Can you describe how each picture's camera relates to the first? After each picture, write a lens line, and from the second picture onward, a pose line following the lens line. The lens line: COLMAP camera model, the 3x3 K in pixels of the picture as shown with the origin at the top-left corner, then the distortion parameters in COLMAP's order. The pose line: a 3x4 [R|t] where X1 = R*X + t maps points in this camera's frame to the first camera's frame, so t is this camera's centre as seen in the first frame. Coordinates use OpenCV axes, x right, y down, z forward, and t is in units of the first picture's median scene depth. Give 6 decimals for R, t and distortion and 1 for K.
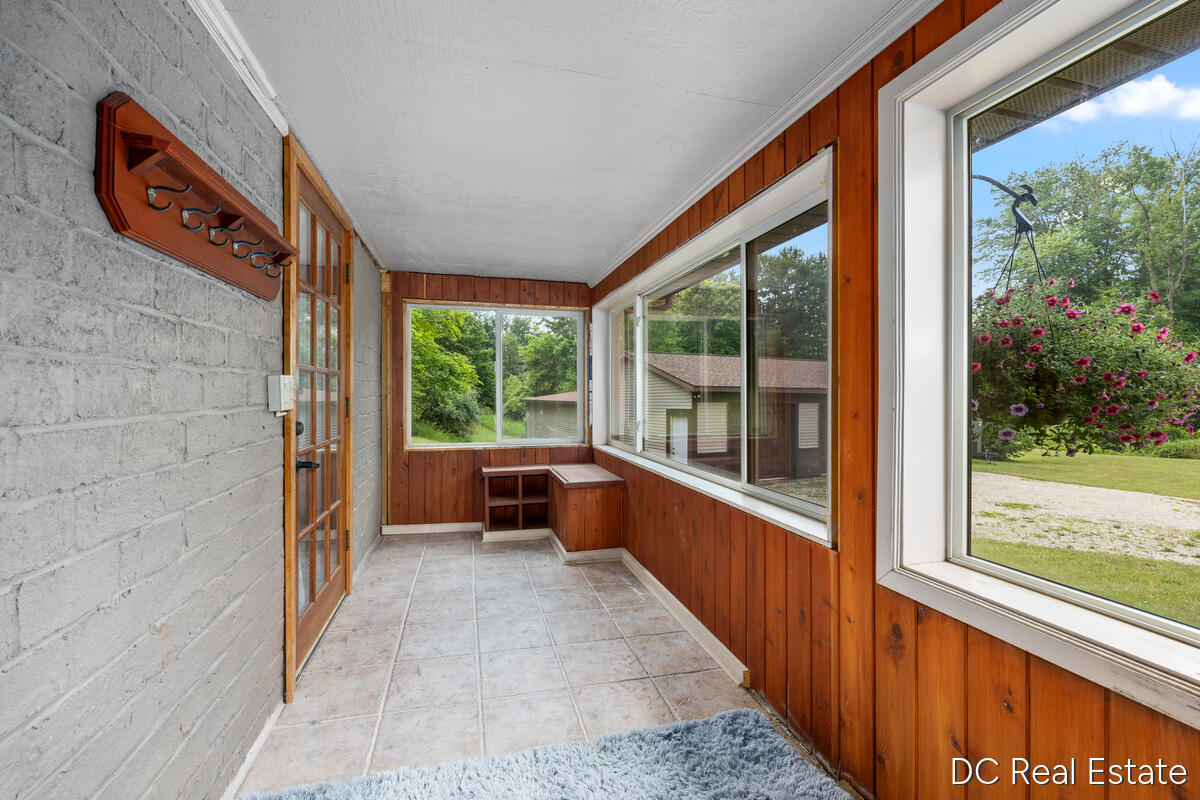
lens RADIAL K [[491.5, 0, 598.0], [0, 491.5, 395.8], [0, 0, 1]] dist [-0.002134, 0.000385]
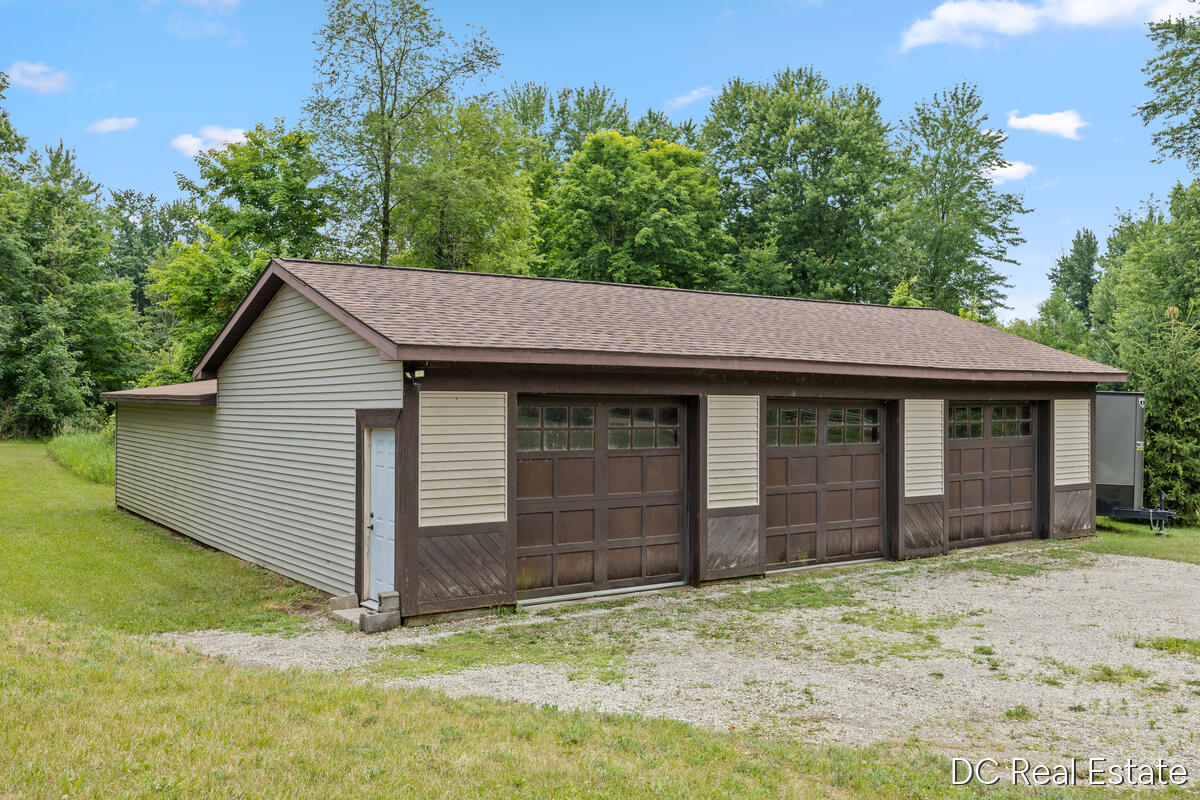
lens RADIAL K [[1049.3, 0, 599.9], [0, 1049.3, 399.8], [0, 0, 1]] dist [-0.002112, 0.001589]
pose [[0.988277, 0.000566, 0.152672, 0.137640], [-0.001175, 0.999992, 0.003899, 0.011004], [-0.152669, -0.004033, 0.988269, 0.123749]]
